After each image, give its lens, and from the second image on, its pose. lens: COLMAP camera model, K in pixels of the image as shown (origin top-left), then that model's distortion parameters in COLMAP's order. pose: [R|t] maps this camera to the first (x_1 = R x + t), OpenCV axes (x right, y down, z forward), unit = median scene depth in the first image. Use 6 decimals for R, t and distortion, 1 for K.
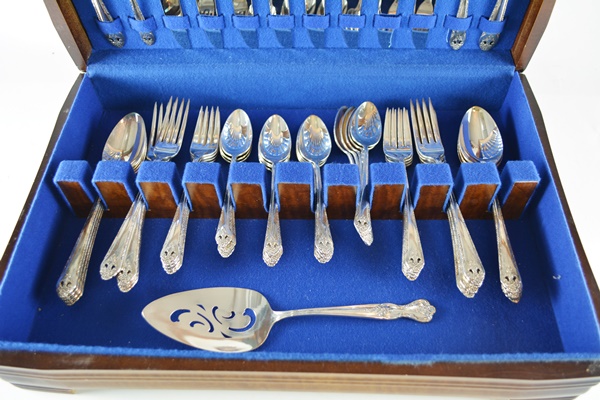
lens RADIAL K [[514.7, 0, 299.4], [0, 514.7, 198.9], [0, 0, 1]] dist [-0.089637, 0.024766]
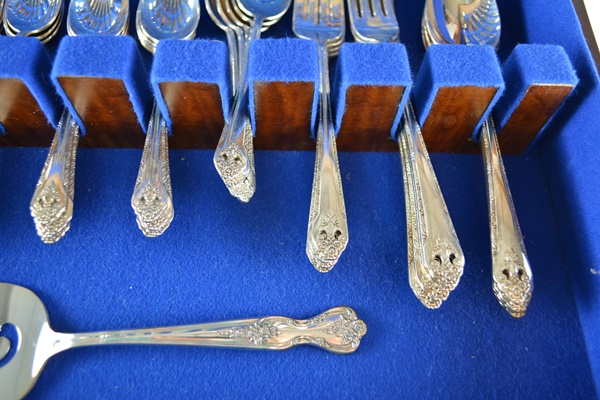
lens RADIAL K [[514.7, 0, 298.5], [0, 514.7, 201.7], [0, 0, 1]] dist [-0.089637, 0.024766]
pose [[0.996733, 0.005013, 0.080613, 0.153443], [-0.018010, 0.986738, 0.161319, 0.005962], [-0.078735, -0.162244, 0.983604, 0.506592]]
